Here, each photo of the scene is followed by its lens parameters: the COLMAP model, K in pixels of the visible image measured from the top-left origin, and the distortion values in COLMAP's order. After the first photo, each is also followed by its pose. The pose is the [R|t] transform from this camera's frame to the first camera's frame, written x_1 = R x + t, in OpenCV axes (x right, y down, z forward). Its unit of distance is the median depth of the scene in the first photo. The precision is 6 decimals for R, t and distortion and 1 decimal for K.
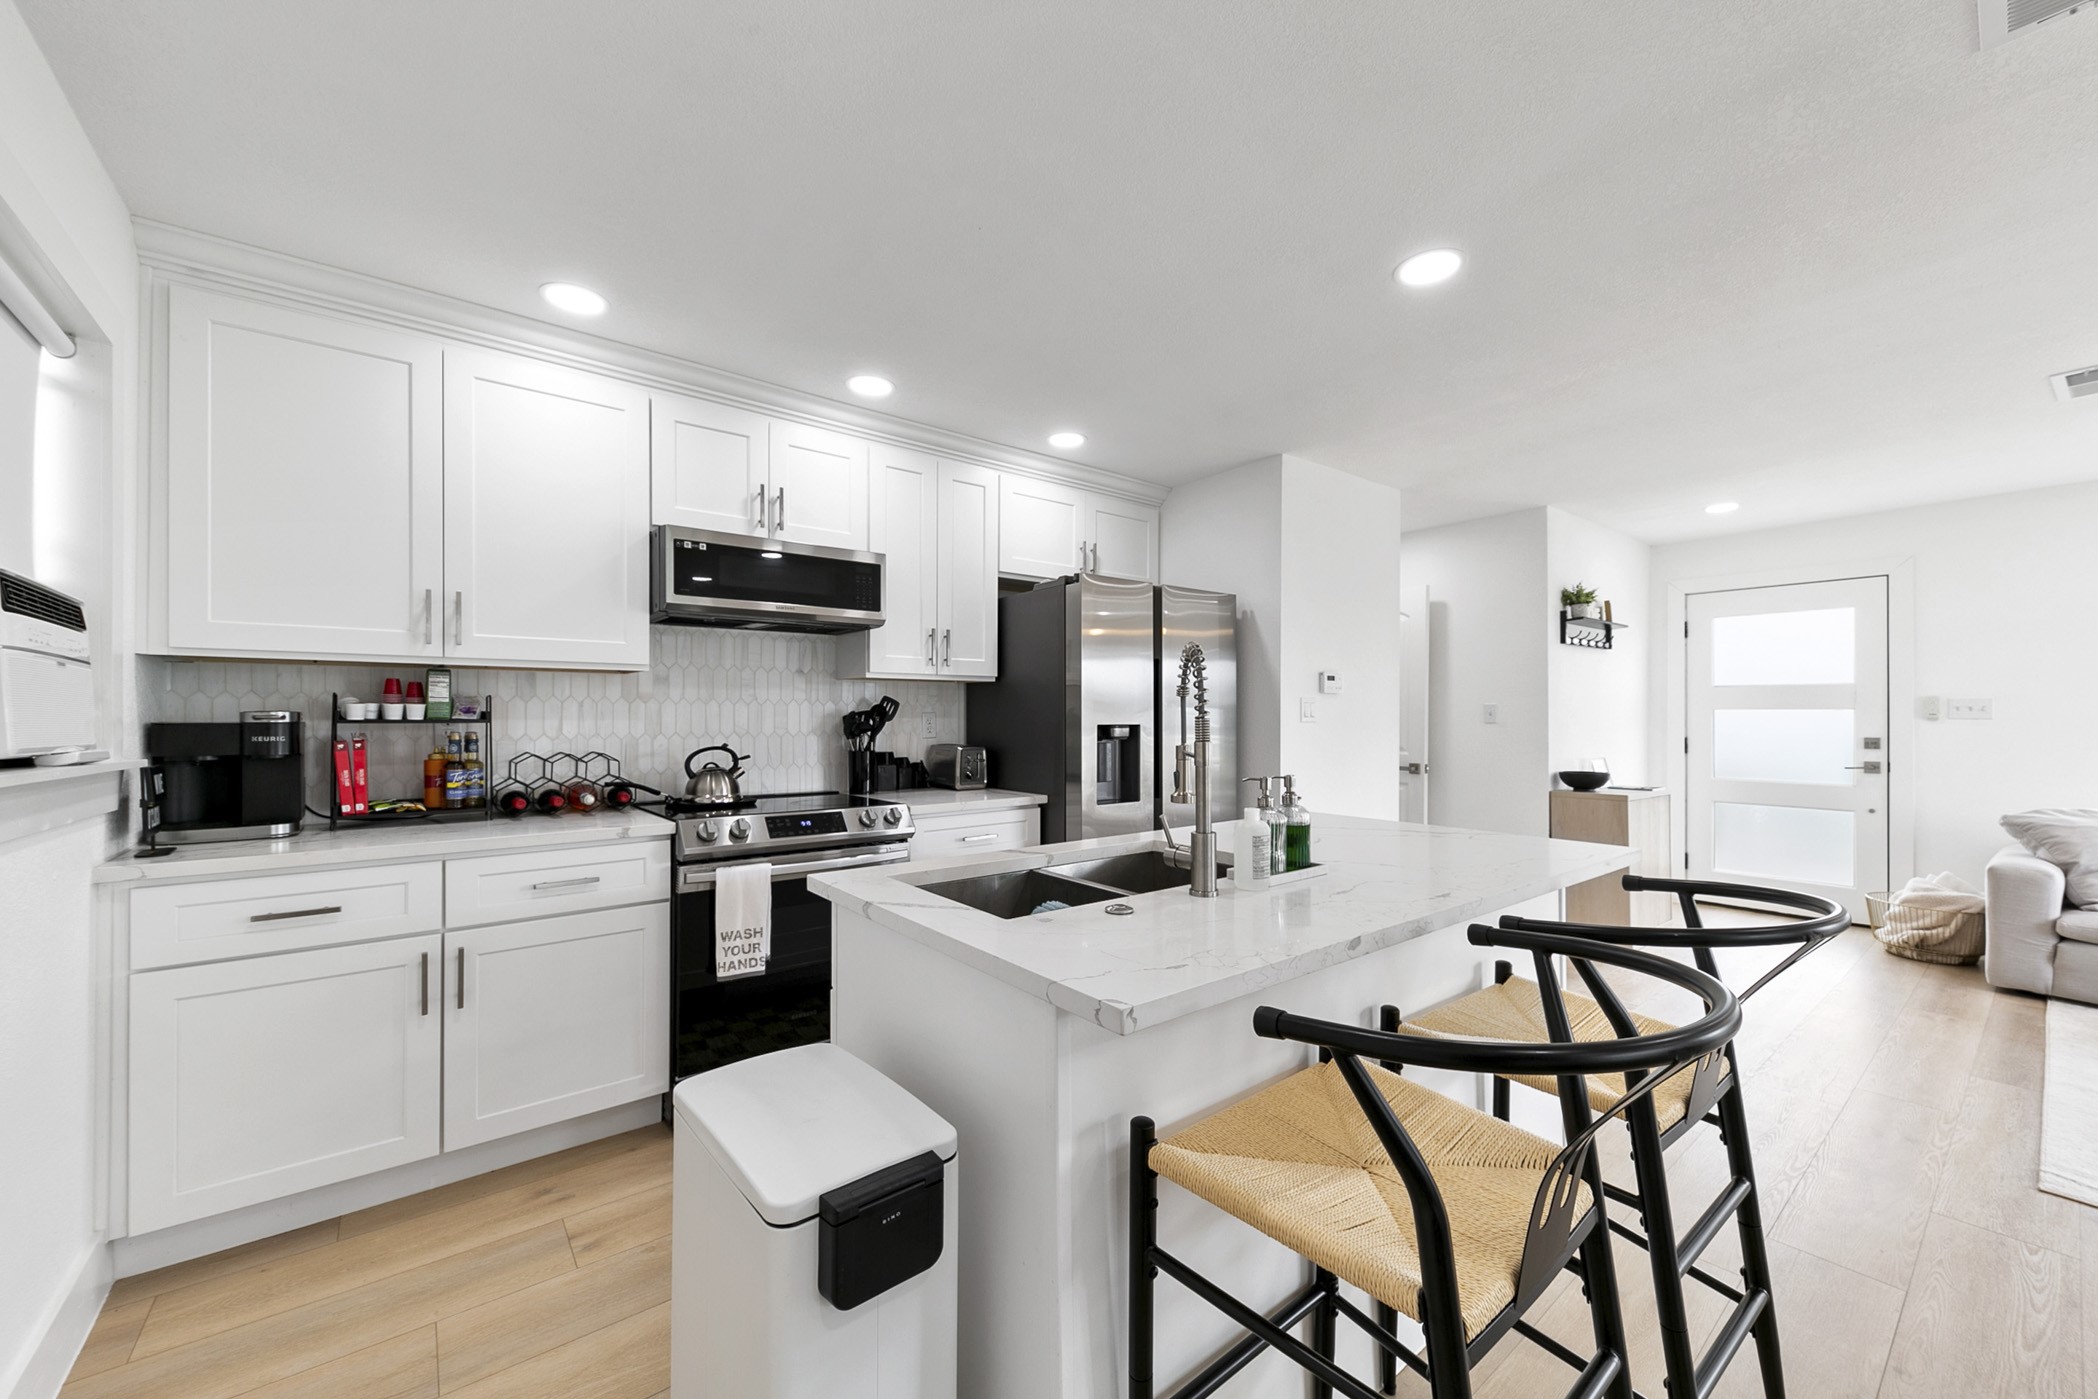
lens RADIAL K [[799.9, 0, 1044.4], [0, 799.9, 713.1], [0, 0, 1]] dist [0.019253, -0.009406]
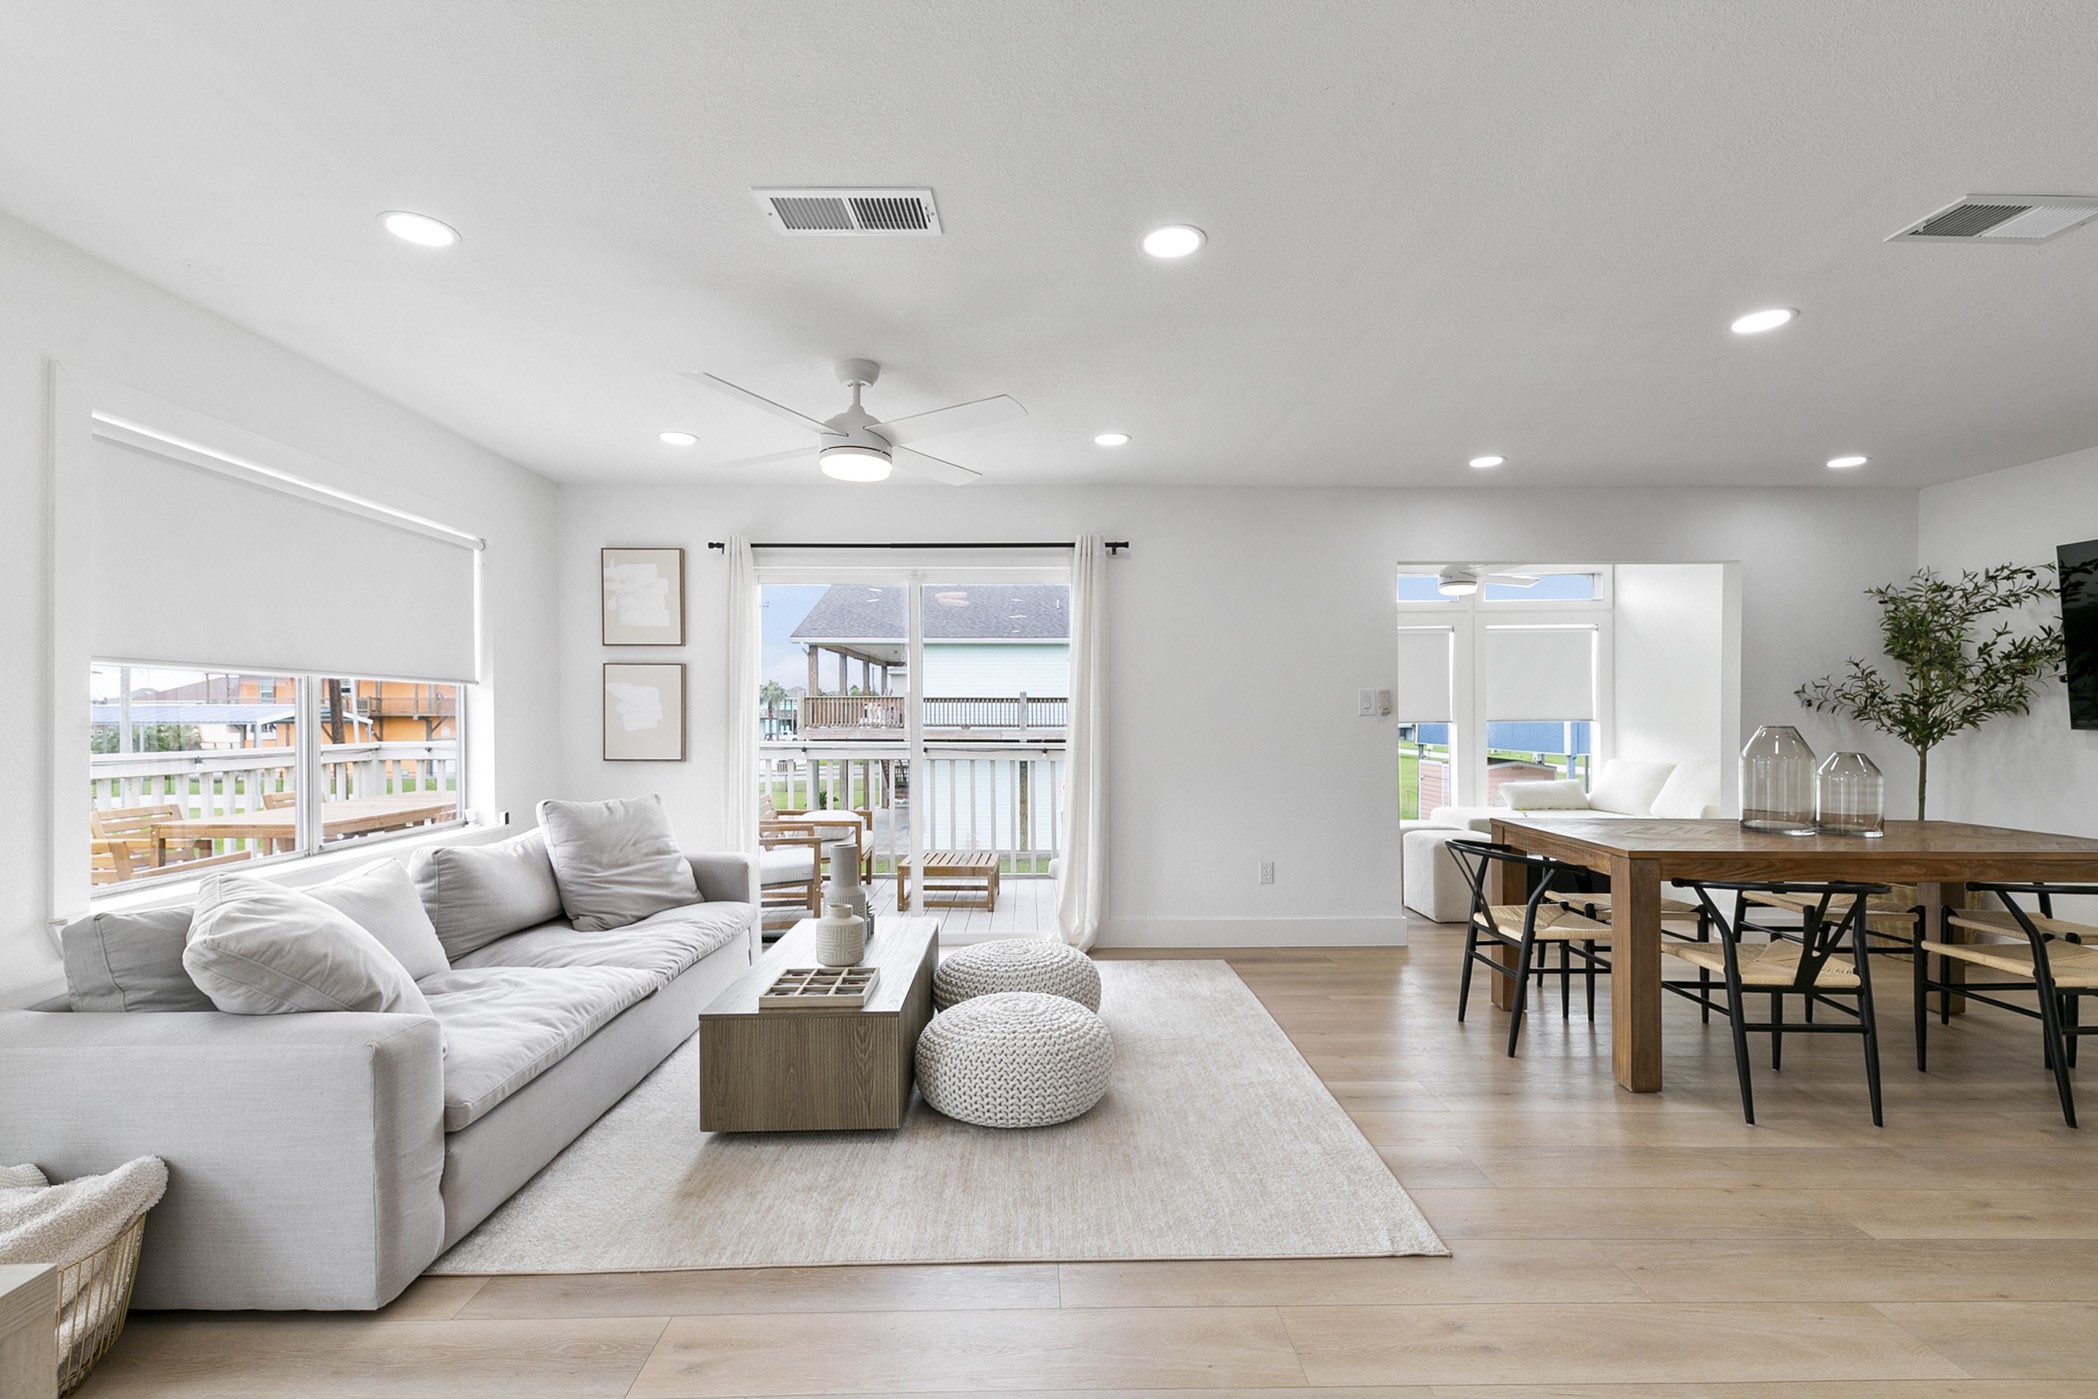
lens RADIAL K [[925.3, 0, 1038.2], [0, 925.3, 705.2], [0, 0, 1]] dist [0.003263, -0.000948]
pose [[-0.796412, 0.004348, 0.604738, 0.719938], [-0.002880, 0.999936, -0.010981, 0.005790], [-0.604747, -0.010487, -0.796348, 1.516238]]
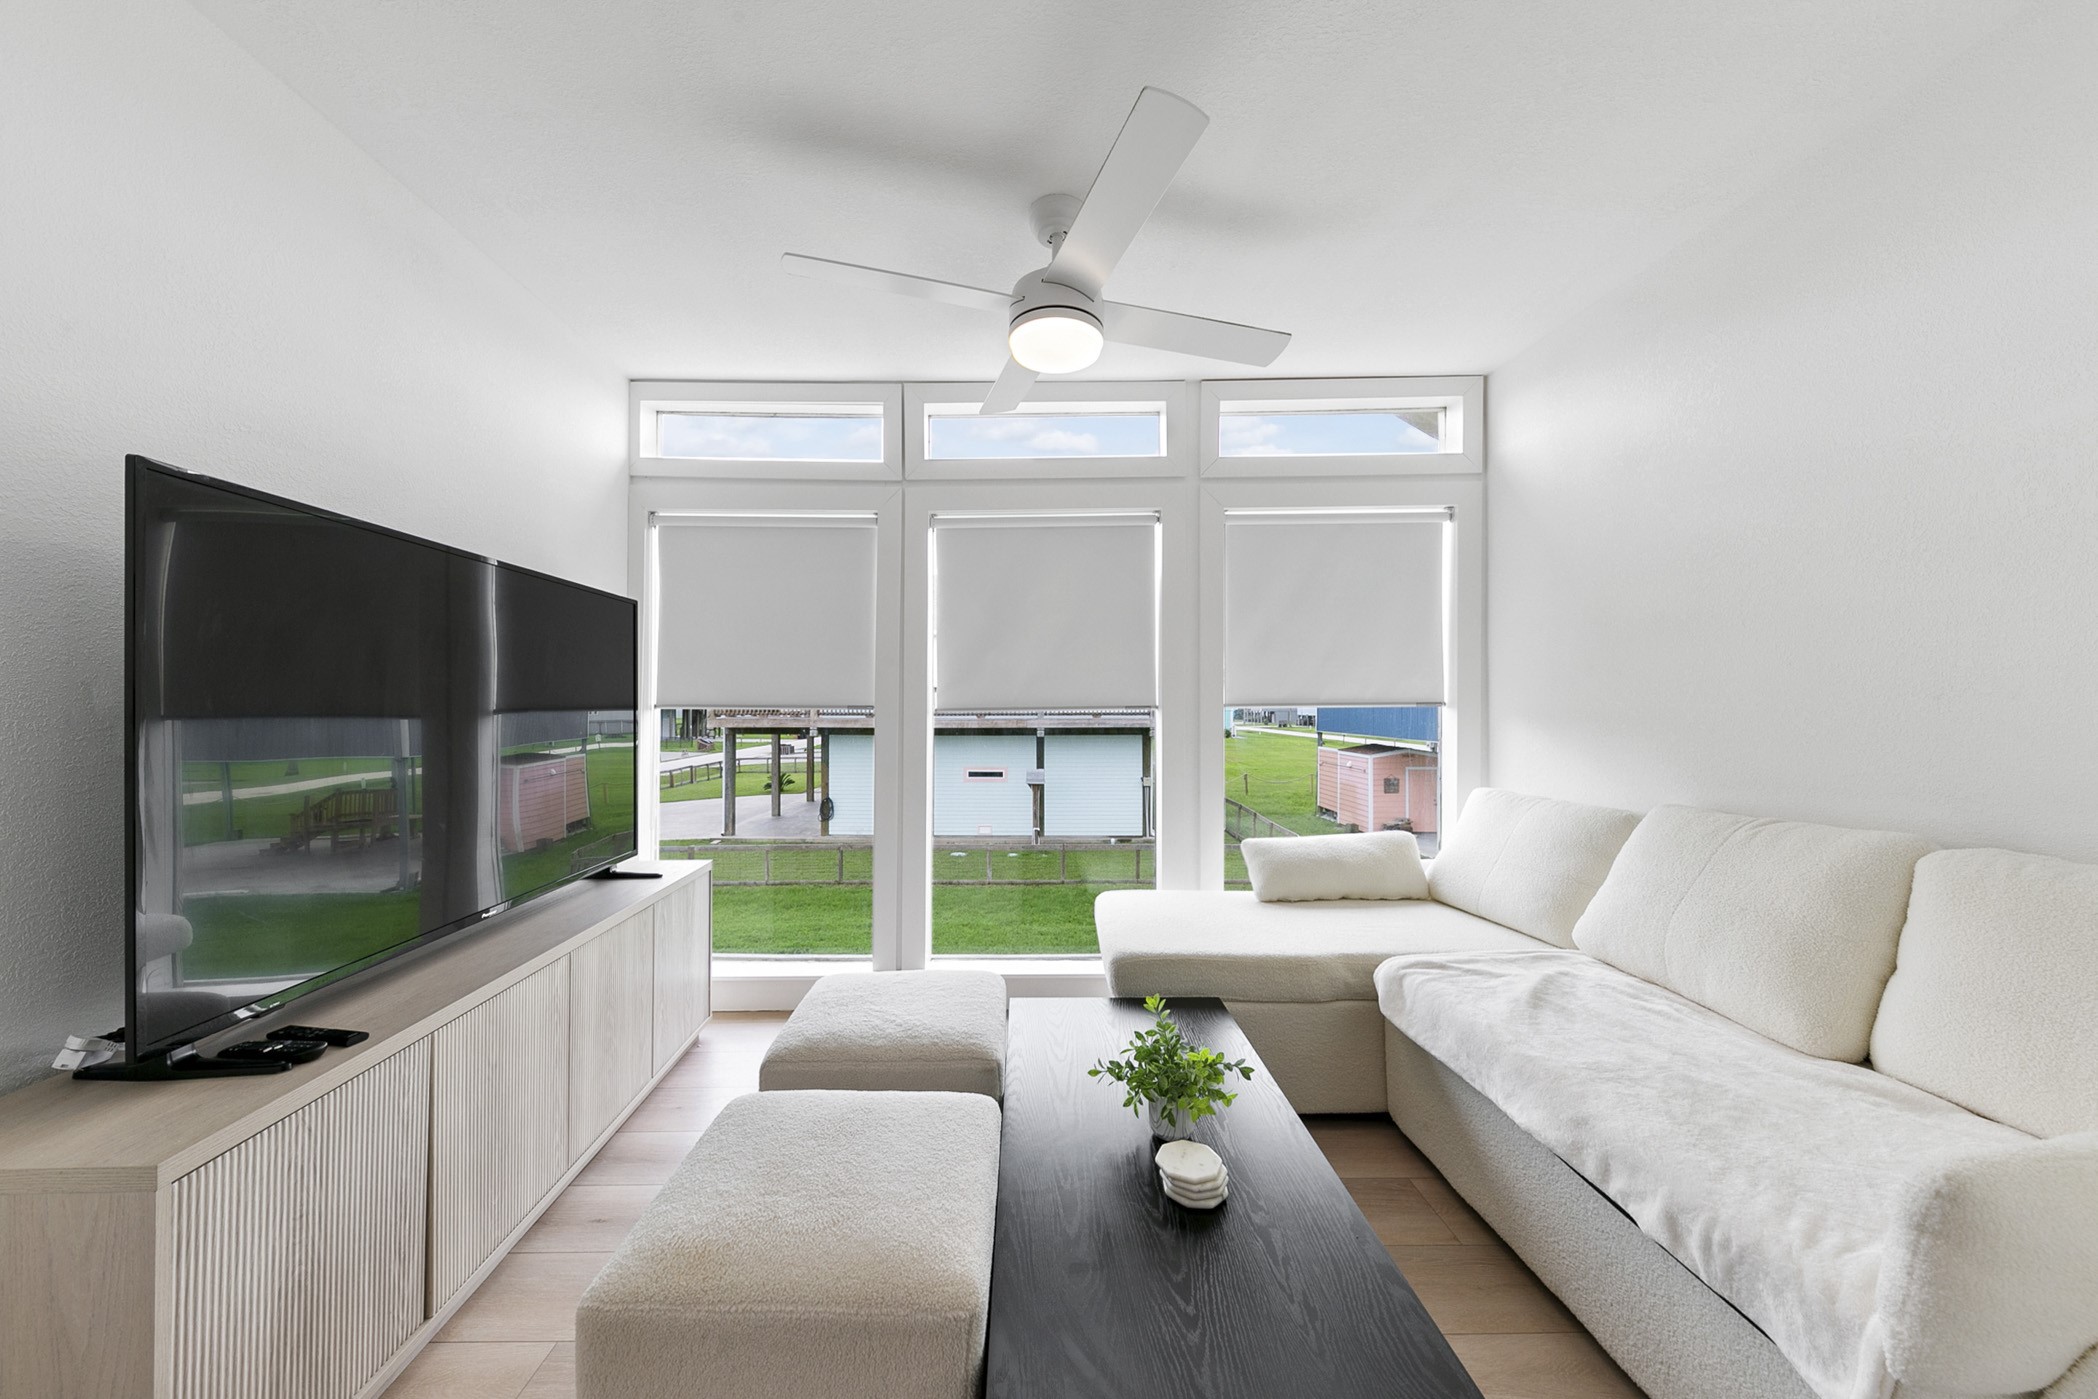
lens RADIAL K [[752.4, 0, 1046.7], [0, 752.4, 689.9], [0, 0, 1]] dist [0.013000, -0.000085]
pose [[-0.804599, 0.008718, 0.593754, 0.871845], [-0.003804, 0.999796, -0.019835, 0.017672], [-0.593806, -0.018218, -0.804402, -0.337817]]
